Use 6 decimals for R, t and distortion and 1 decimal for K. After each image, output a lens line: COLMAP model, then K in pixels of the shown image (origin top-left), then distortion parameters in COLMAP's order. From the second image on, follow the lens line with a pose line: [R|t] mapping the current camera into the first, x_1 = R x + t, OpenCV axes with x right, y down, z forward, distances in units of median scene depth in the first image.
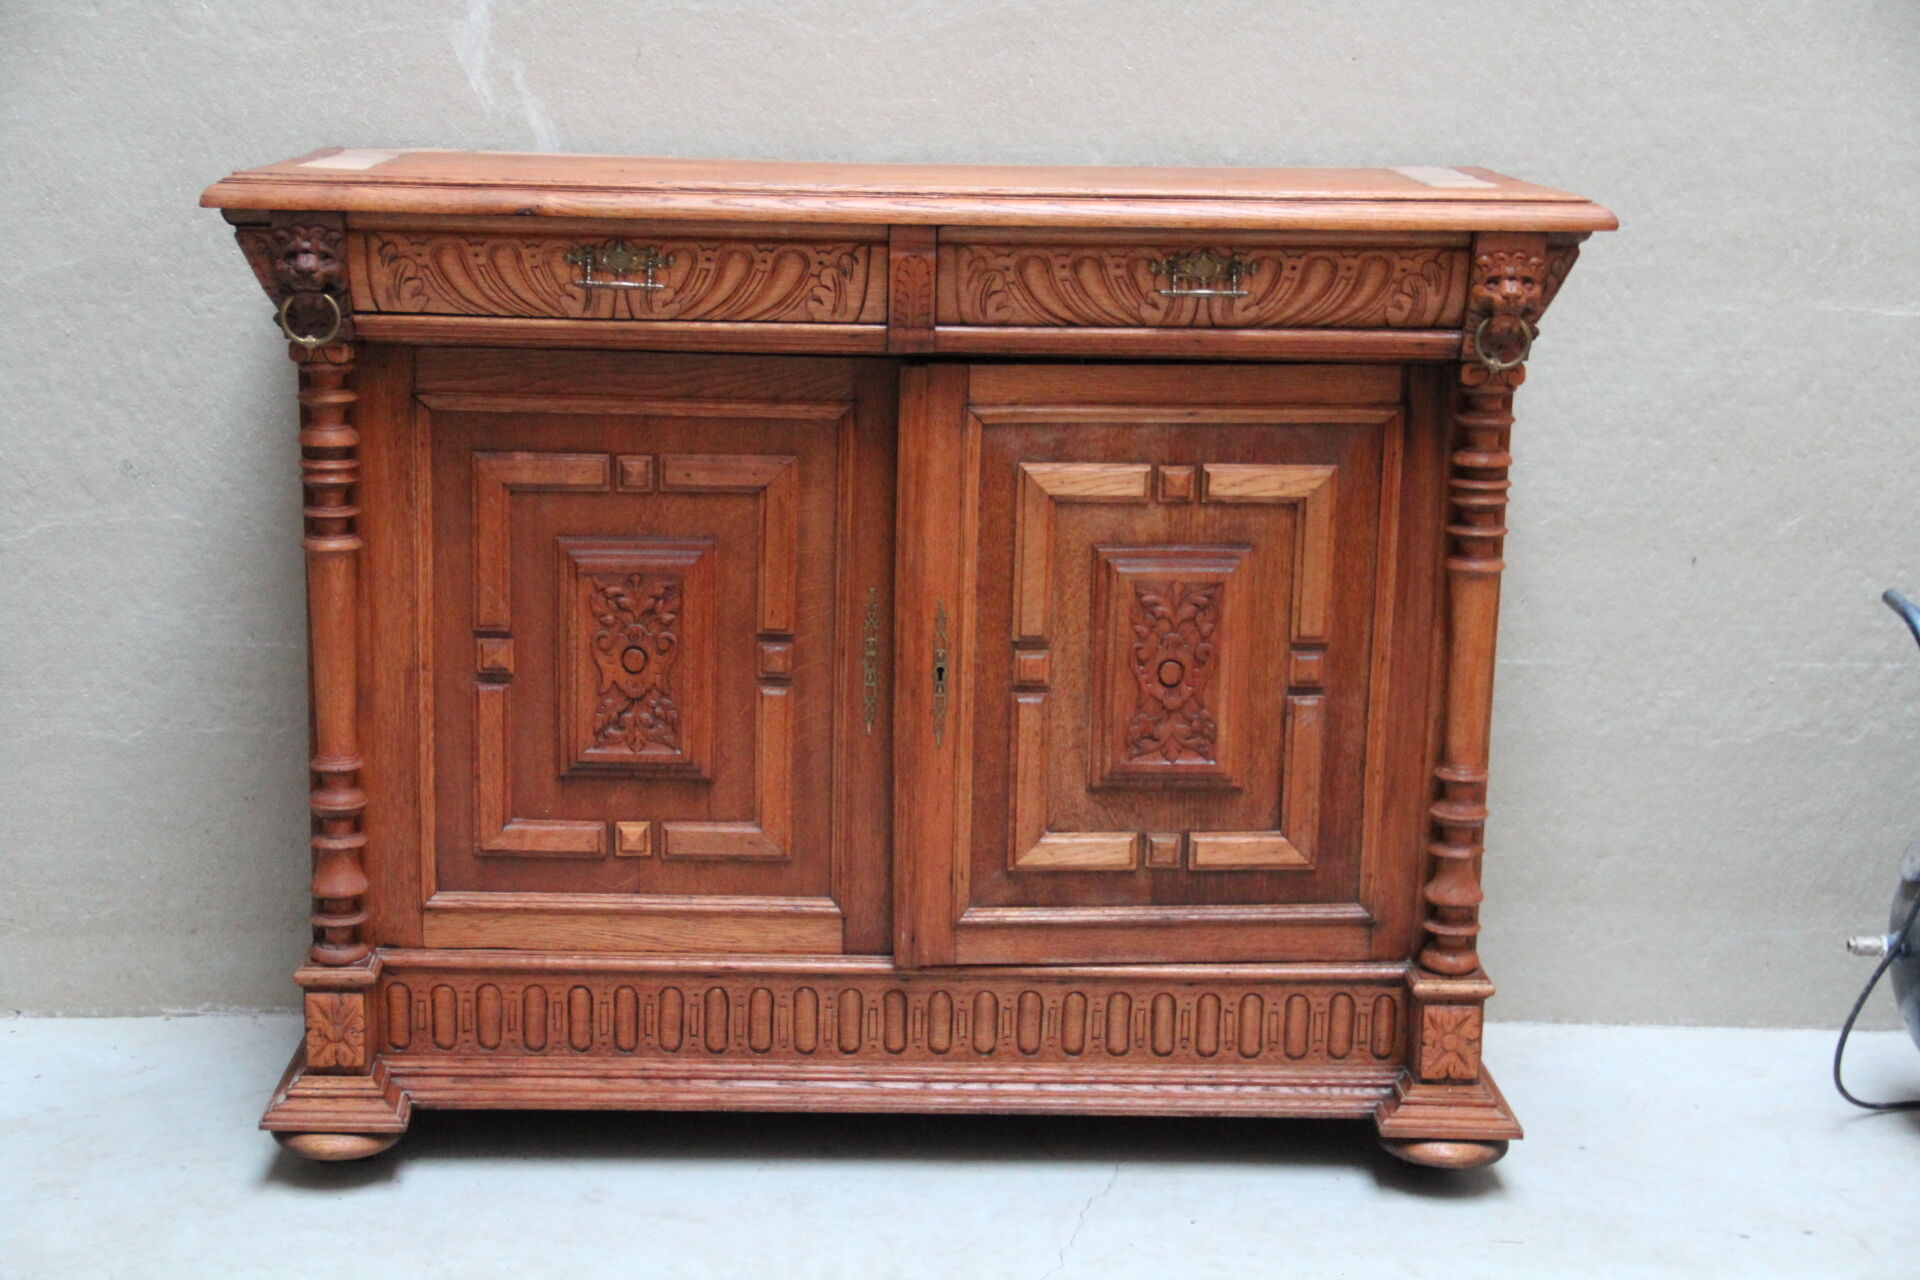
lens RADIAL K [[2982.8, 0, 960.0], [0, 2982.8, 640.0], [0, 0, 1]] dist [0.199988, 0.141232]
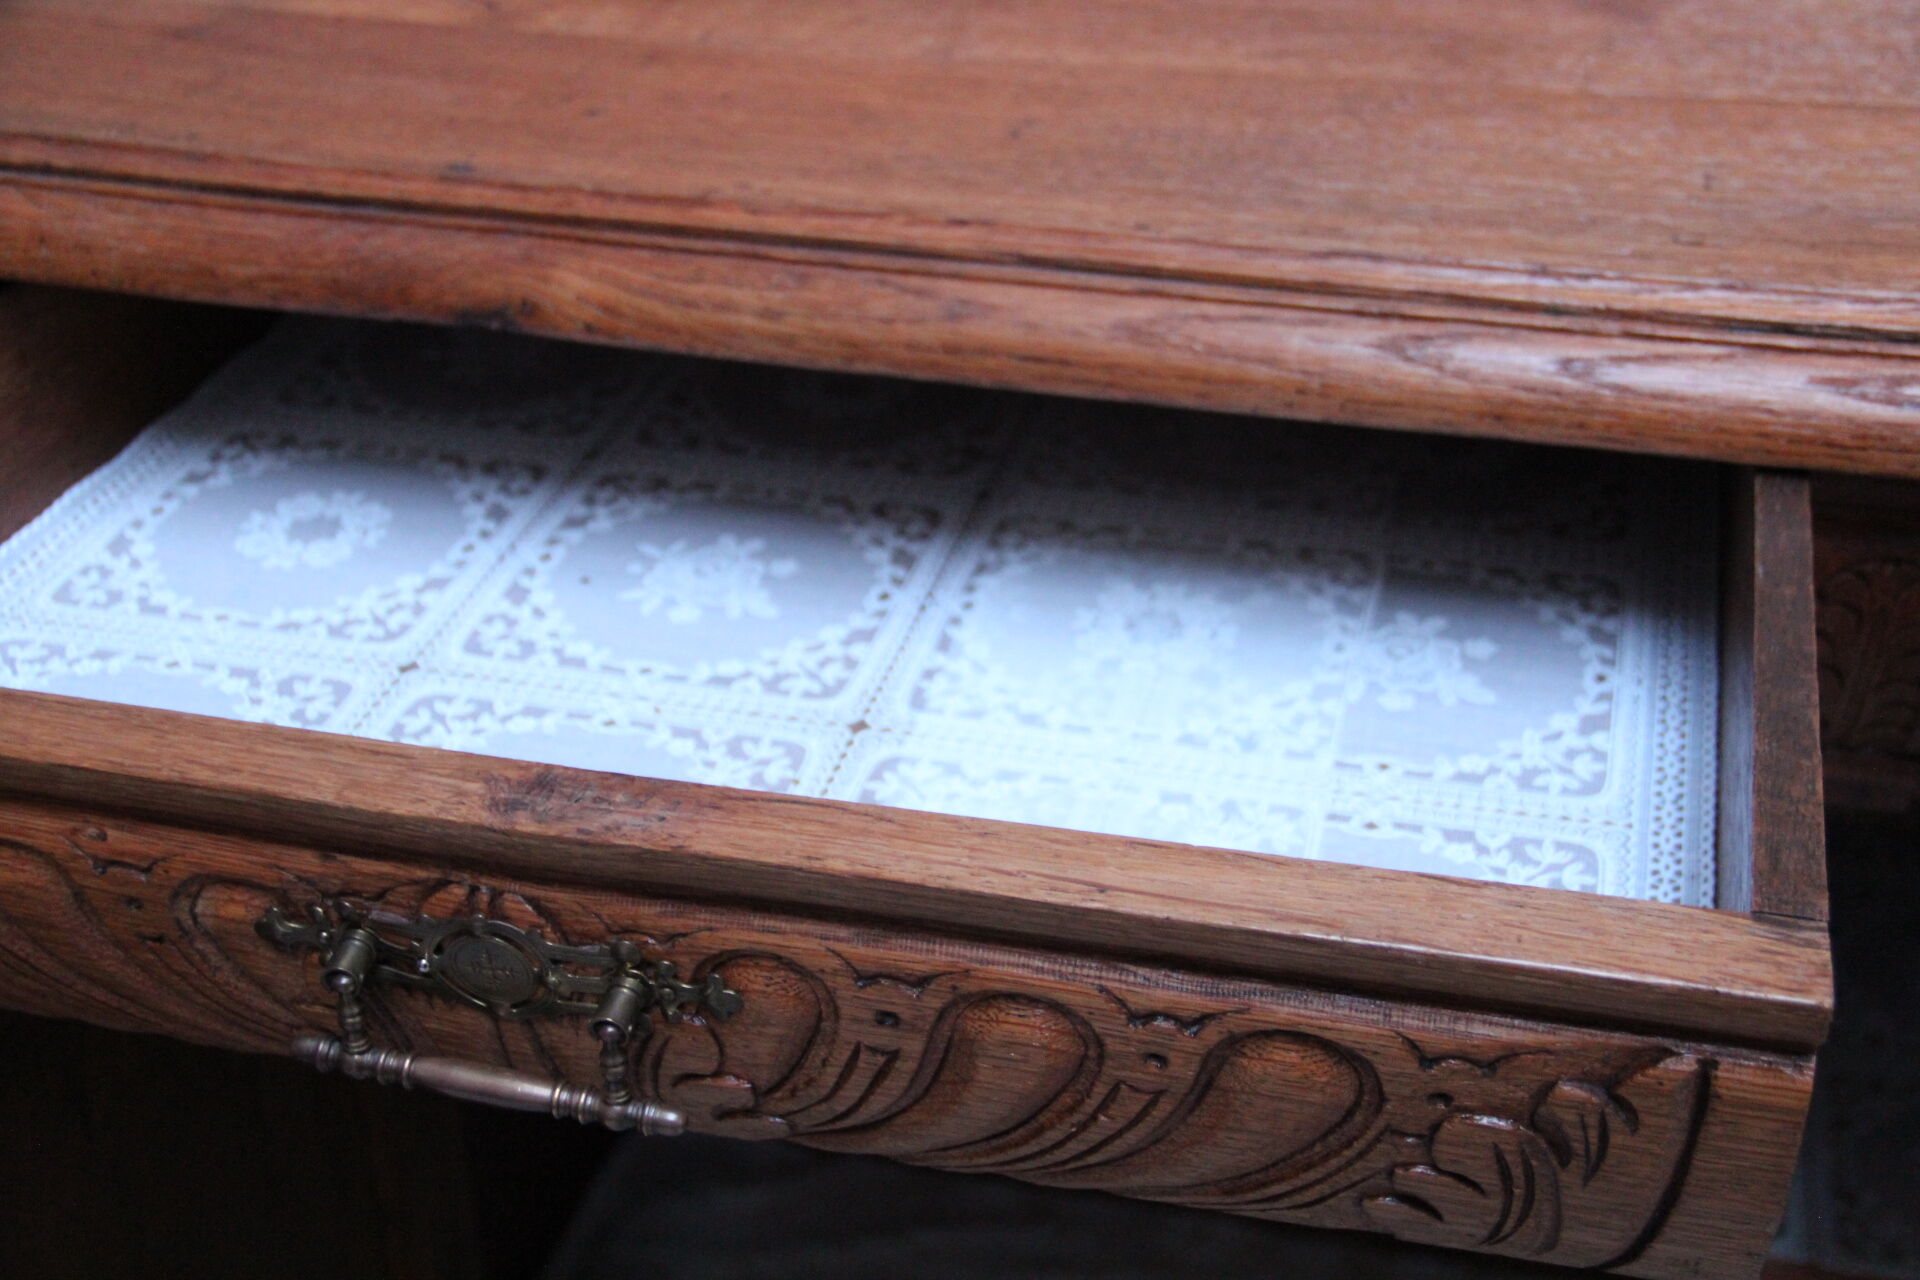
lens RADIAL K [[2584.2, 0, 960.0], [0, 2584.2, 640.0], [0, 0, 1]] dist [0.011635, 0.015534]
pose [[0.957193, 0.115604, -0.265361, -0.029426], [-0.028586, 0.950053, 0.310778, -0.173143], [0.288034, -0.289889, 0.912689, 0.706454]]
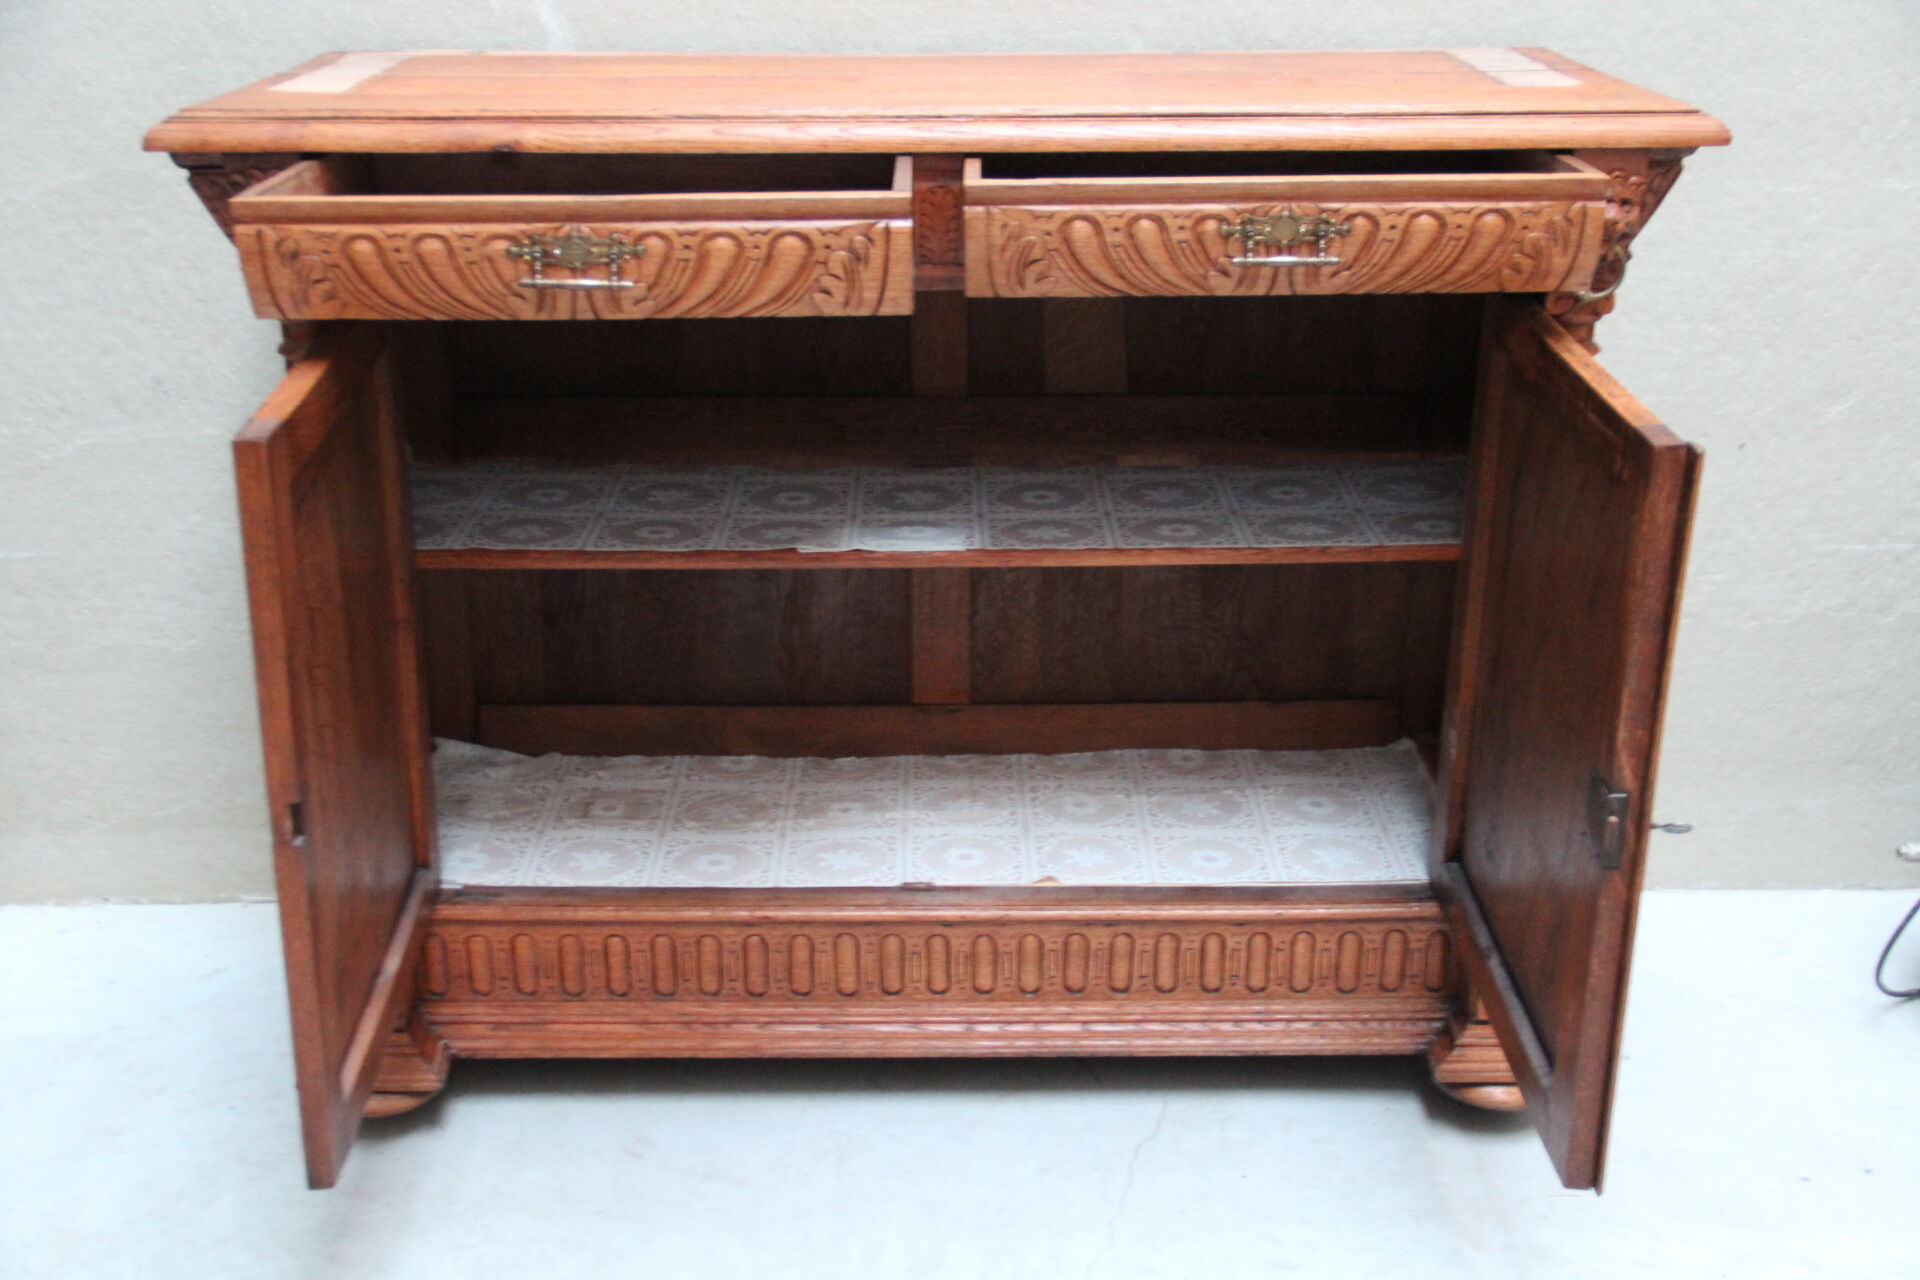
lens RADIAL K [[2228.1, 0, 966.7], [0, 2228.1, 636.2], [0, 0, 1]] dist [-0.012433, 0.289877]
pose [[0.999703, -0.013792, -0.020107, 0.003868], [0.016521, 0.989646, 0.142574, -0.082581], [0.017933, -0.142864, 0.989580, 0.296001]]
